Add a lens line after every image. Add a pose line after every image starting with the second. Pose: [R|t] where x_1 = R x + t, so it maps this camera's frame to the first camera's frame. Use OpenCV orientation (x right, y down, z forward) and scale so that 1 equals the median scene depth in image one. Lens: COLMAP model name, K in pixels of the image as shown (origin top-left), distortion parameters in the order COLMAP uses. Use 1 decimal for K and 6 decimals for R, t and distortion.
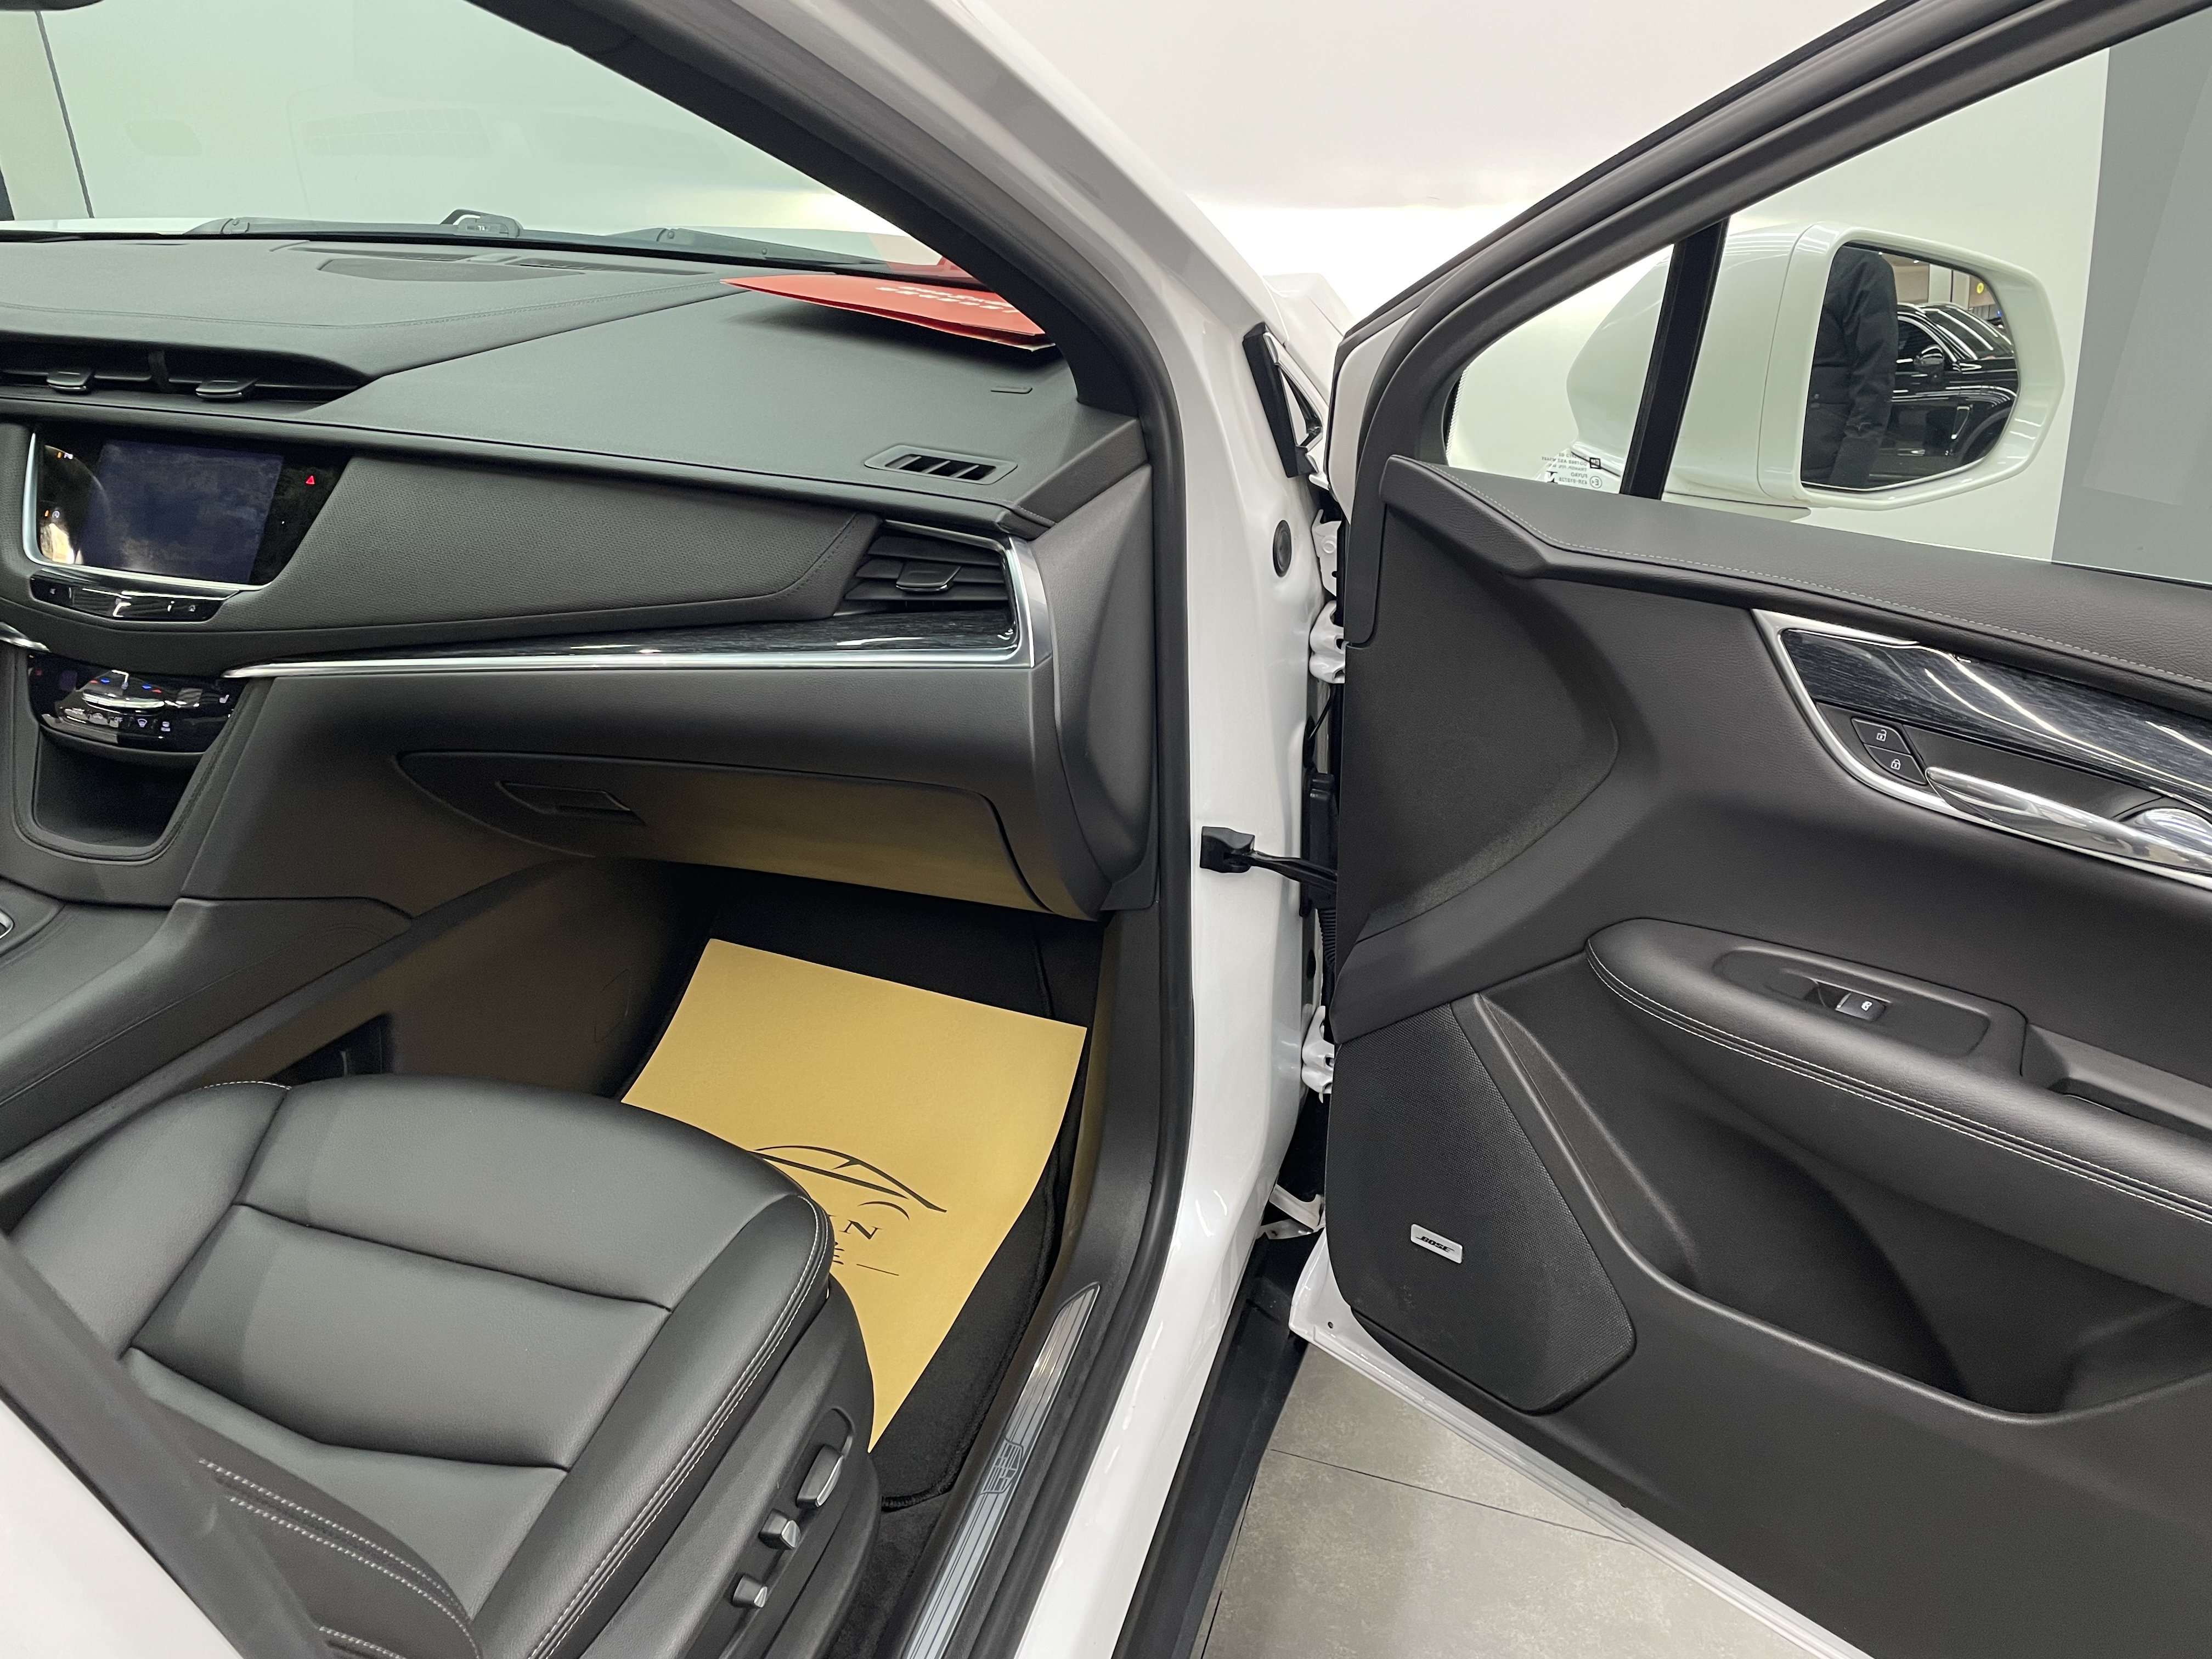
lens RADIAL K [[1652.5, 0, 1102.0], [0, 1652.5, 804.2], [0, 0, 1]] dist [0.094720, -0.141317]
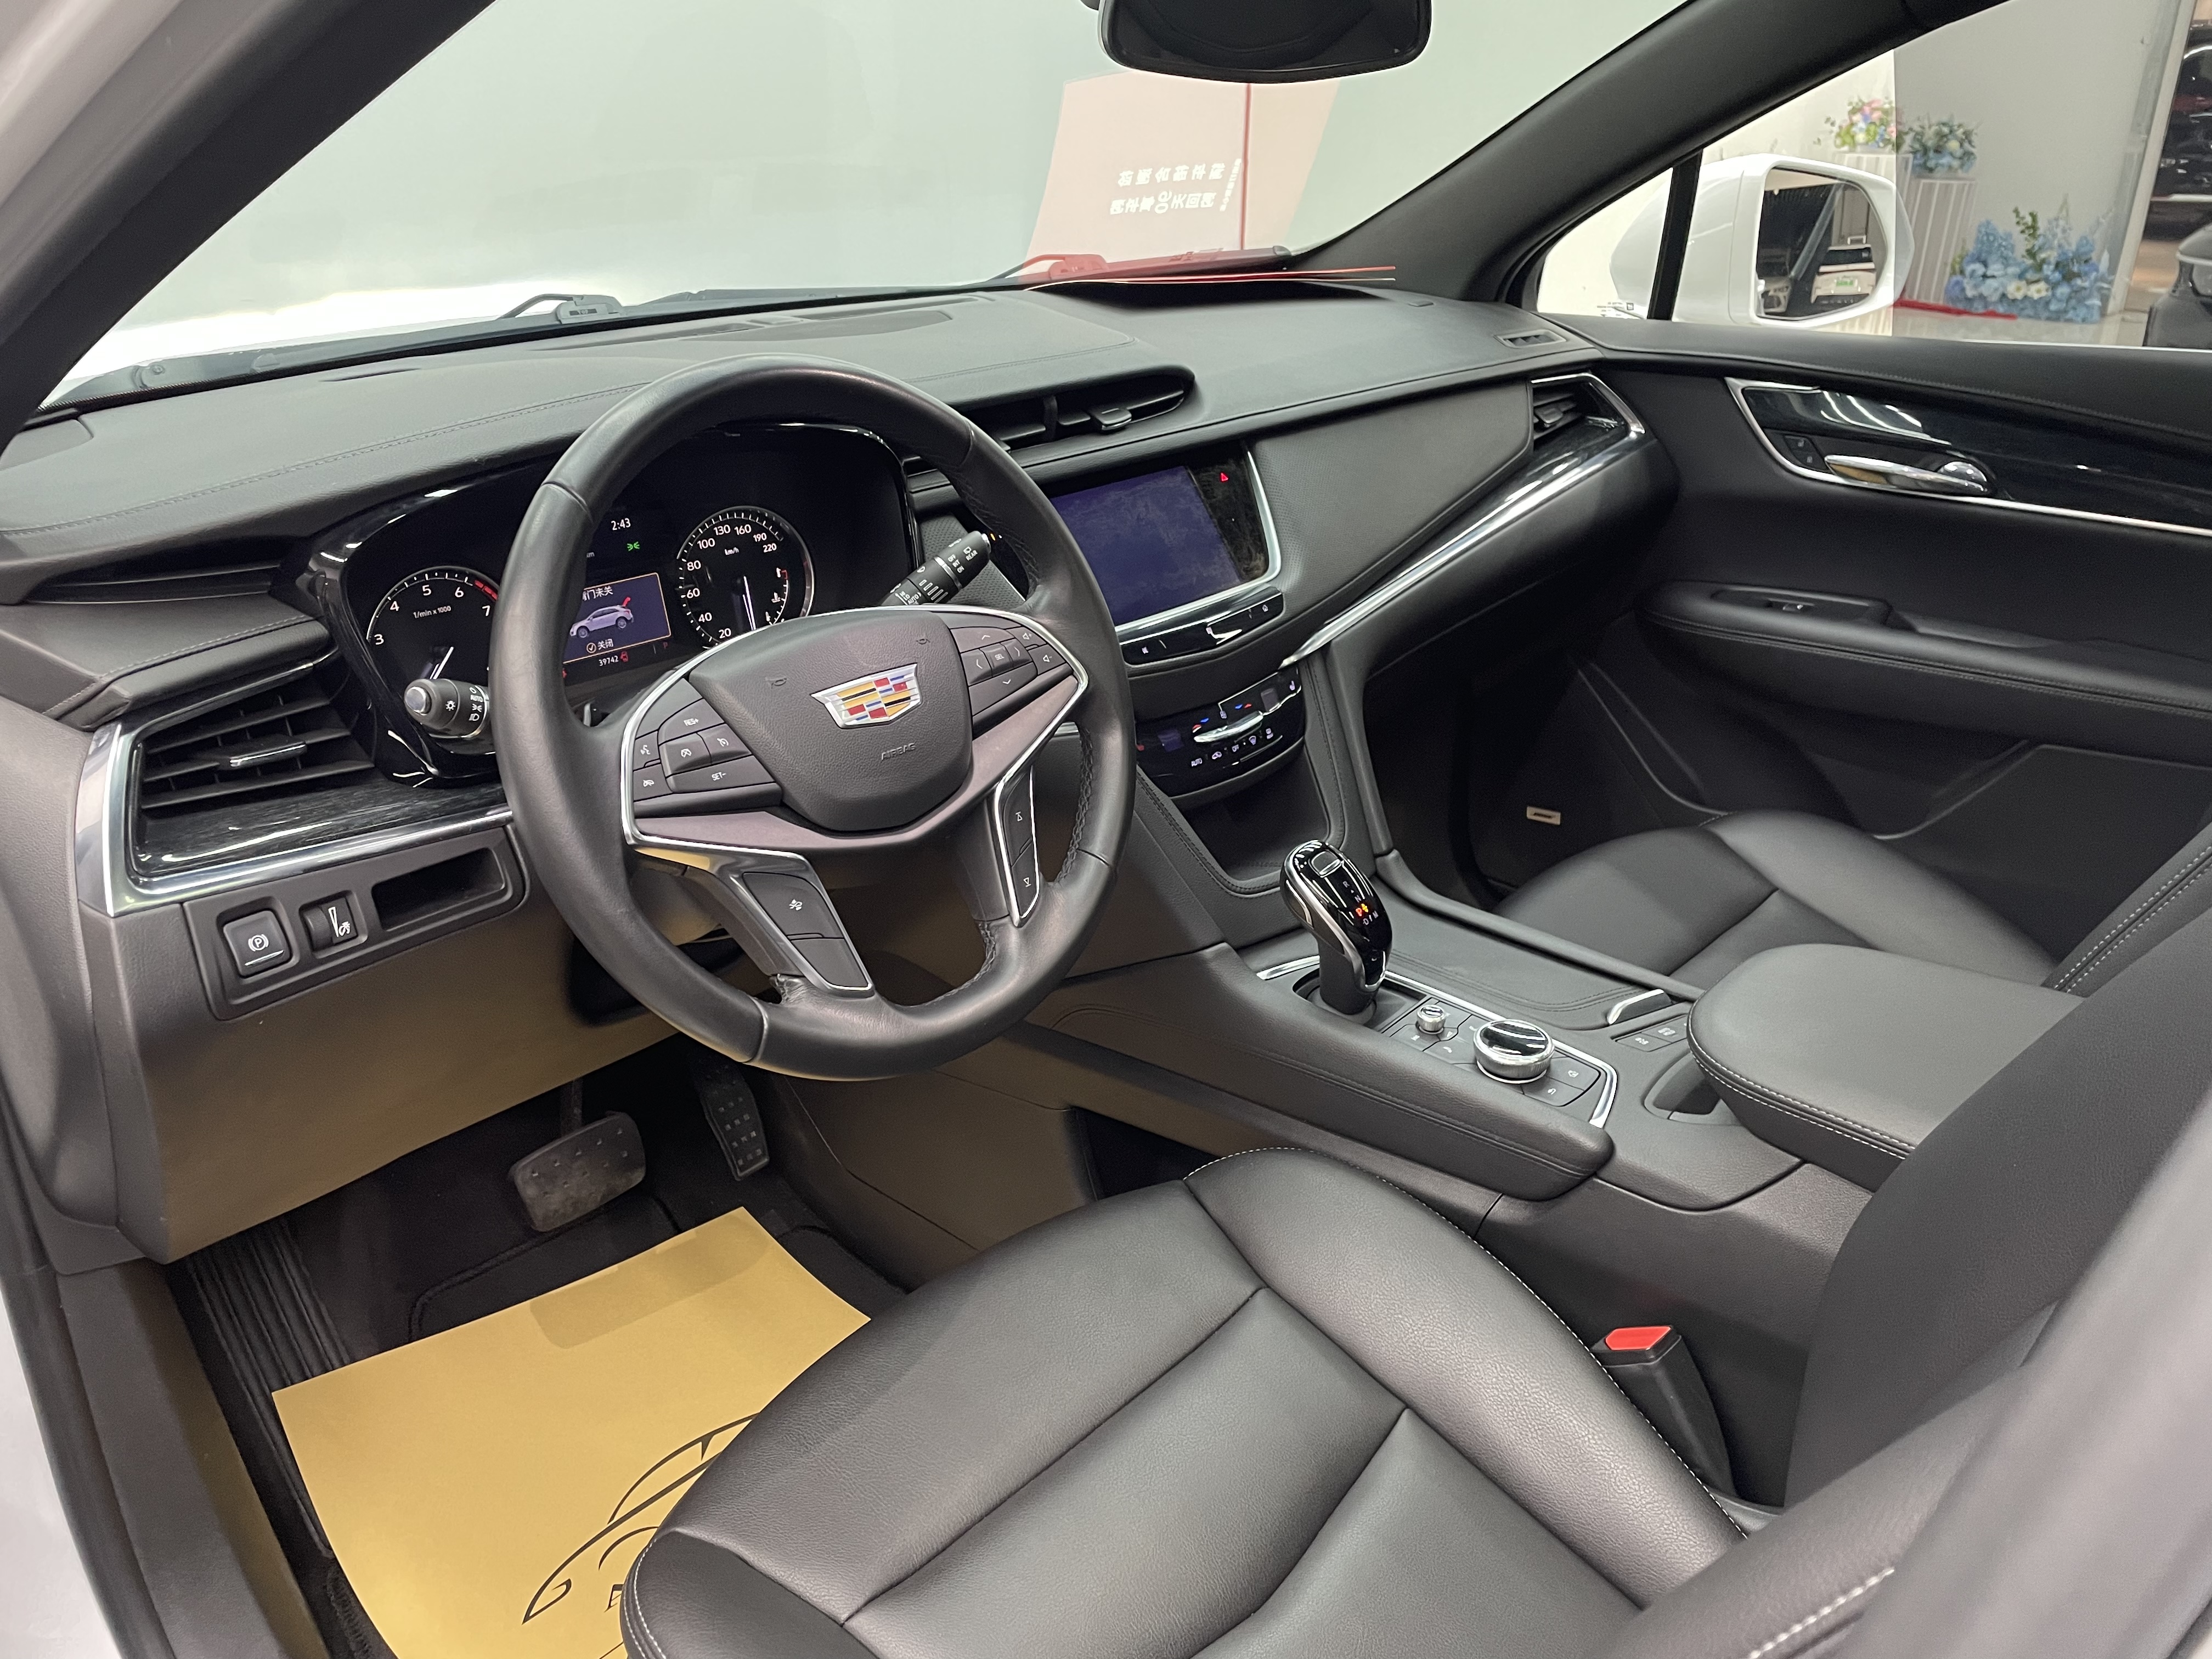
lens RADIAL K [[1652.5, 0, 1102.0], [0, 1652.5, 804.2], [0, 0, 1]] dist [0.094720, -0.141317]
pose [[0.462374, -0.365624, 0.807793, -1.408318], [0.411963, 0.895310, 0.169431, -0.215702], [-0.785173, 0.254440, 0.564591, 0.524359]]
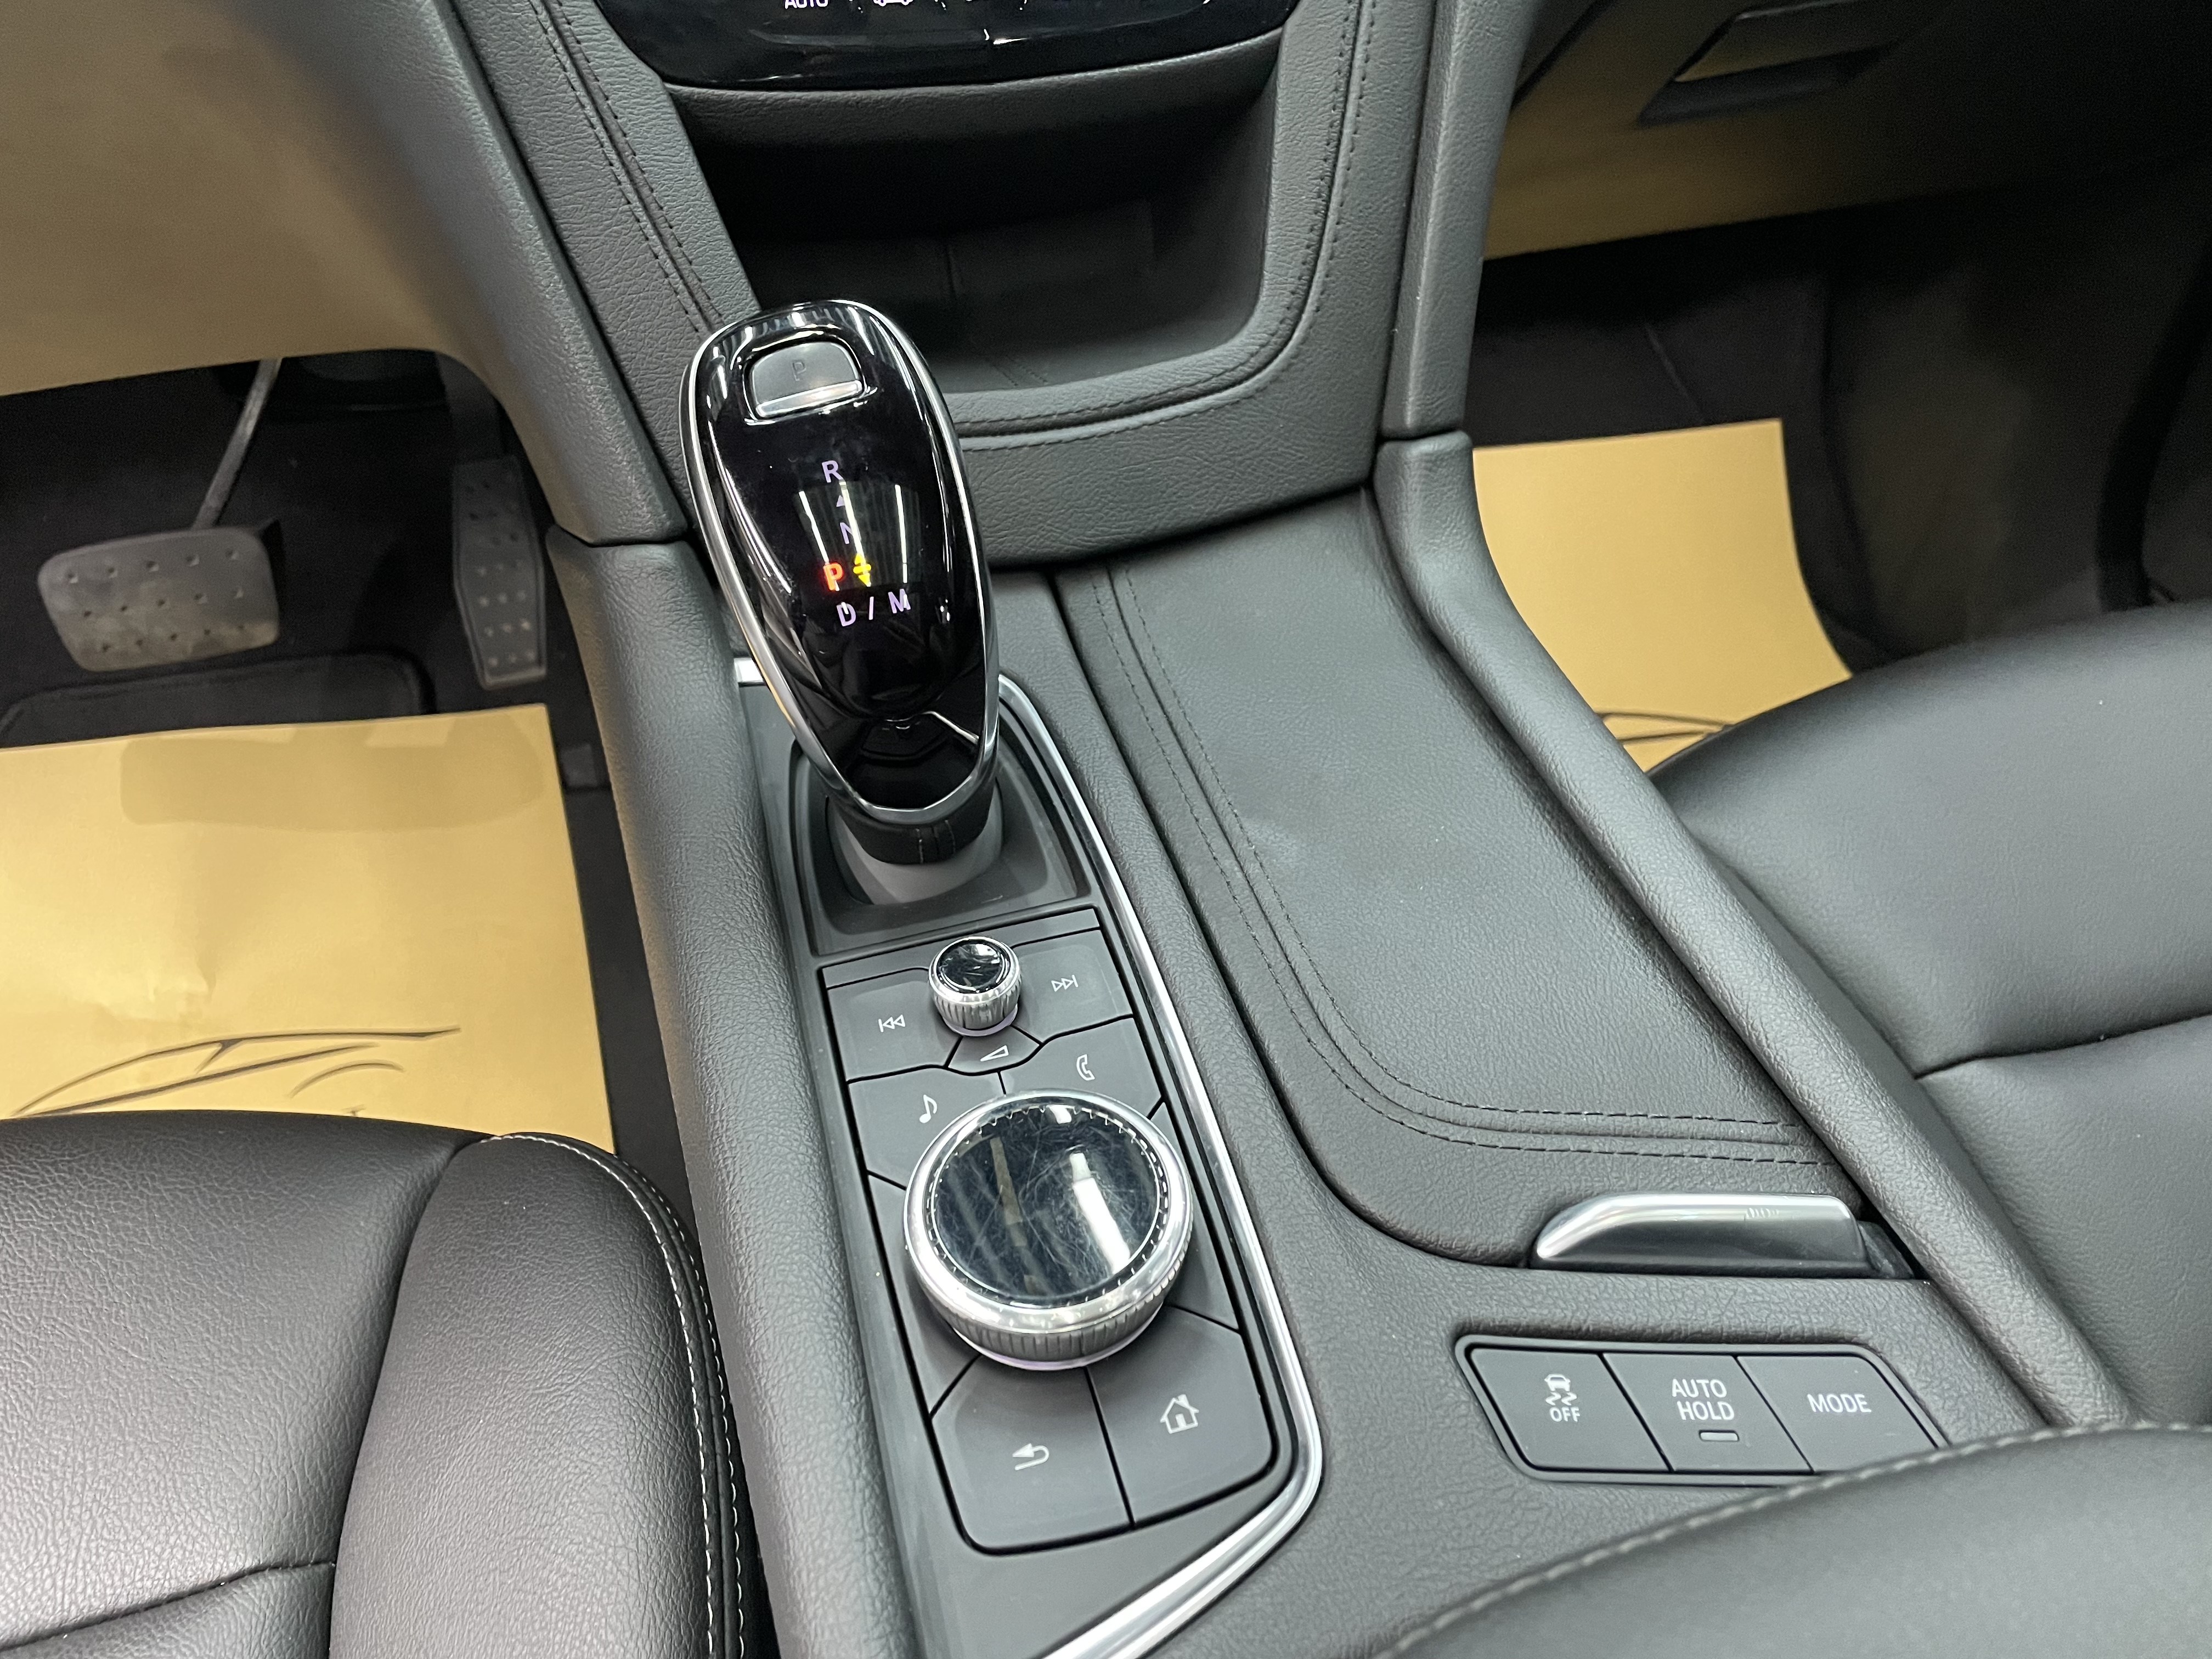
lens RADIAL K [[1669.0, 0, 1091.0], [0, 1669.0, 839.8], [0, 0, 1]] dist [0.080049, -0.110322]
pose [[0.849510, -0.362903, 0.382928, -0.750573], [0.241233, 0.912706, 0.329811, -0.002602], [-0.469190, -0.187803, 0.862897, 0.673986]]
